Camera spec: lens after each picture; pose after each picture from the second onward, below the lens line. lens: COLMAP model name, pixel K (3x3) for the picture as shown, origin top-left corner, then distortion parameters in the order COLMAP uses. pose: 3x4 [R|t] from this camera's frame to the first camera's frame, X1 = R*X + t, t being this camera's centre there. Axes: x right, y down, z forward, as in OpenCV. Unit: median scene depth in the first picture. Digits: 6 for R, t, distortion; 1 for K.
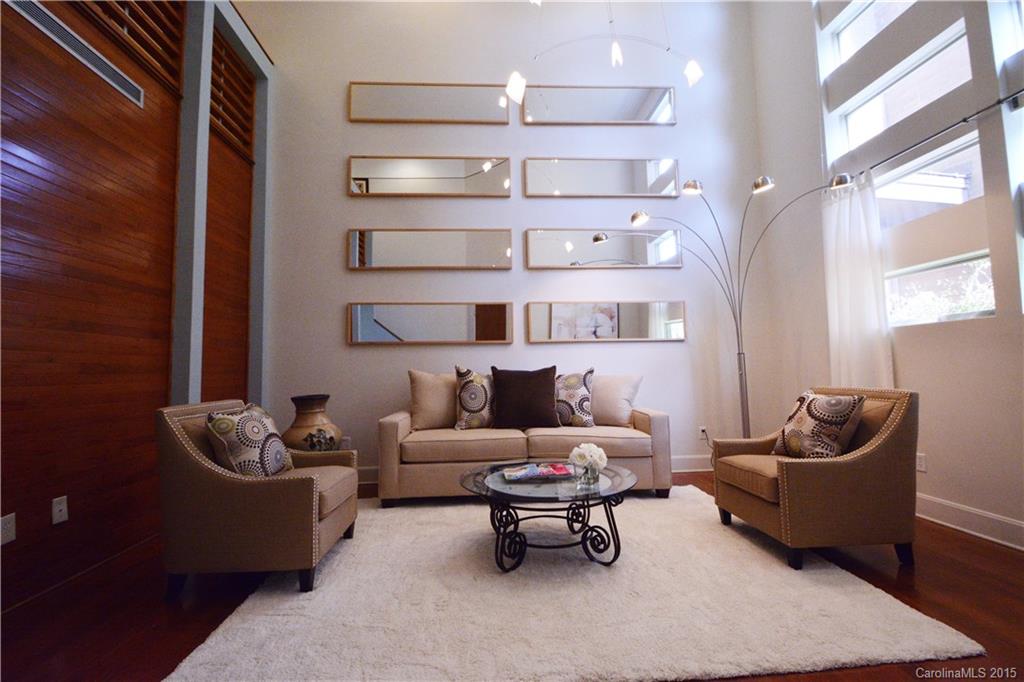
lens RADIAL K [[454.6, 0, 509.2], [0, 454.6, 337.6], [0, 0, 1]] dist [-0.000262, -0.000139]
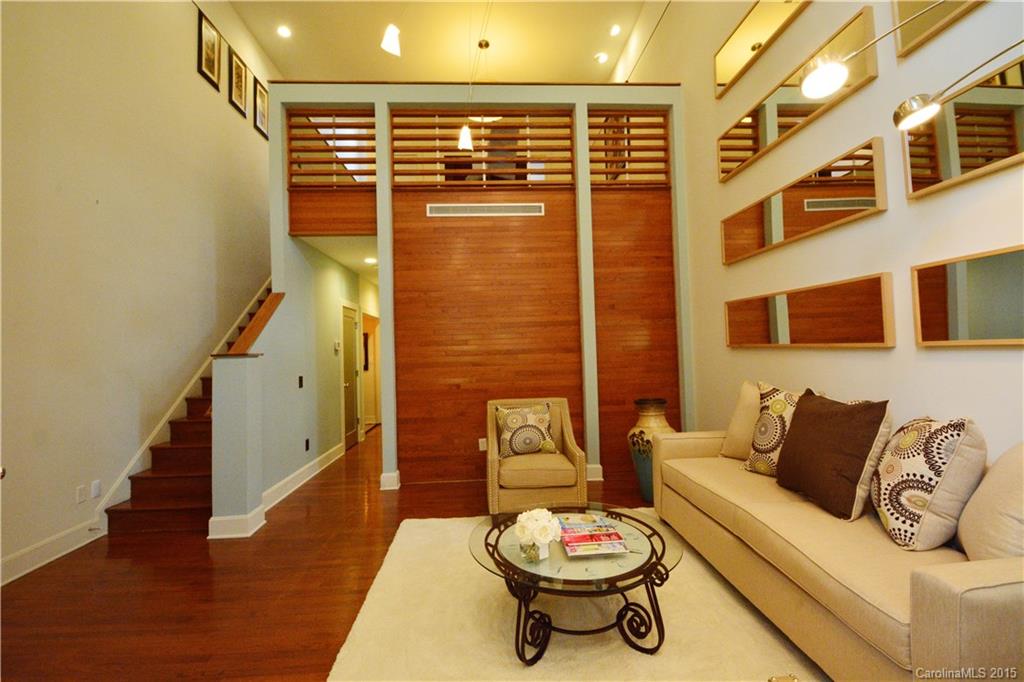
lens RADIAL K [[454.6, 0, 511.2], [0, 454.6, 333.7], [0, 0, 1]] dist [-0.000262, -0.000139]
pose [[0.002428, -0.014490, -0.999892, 0.627509], [0.099659, 0.994921, -0.014176, -0.047482], [0.995019, -0.099614, 0.003860, 0.621327]]
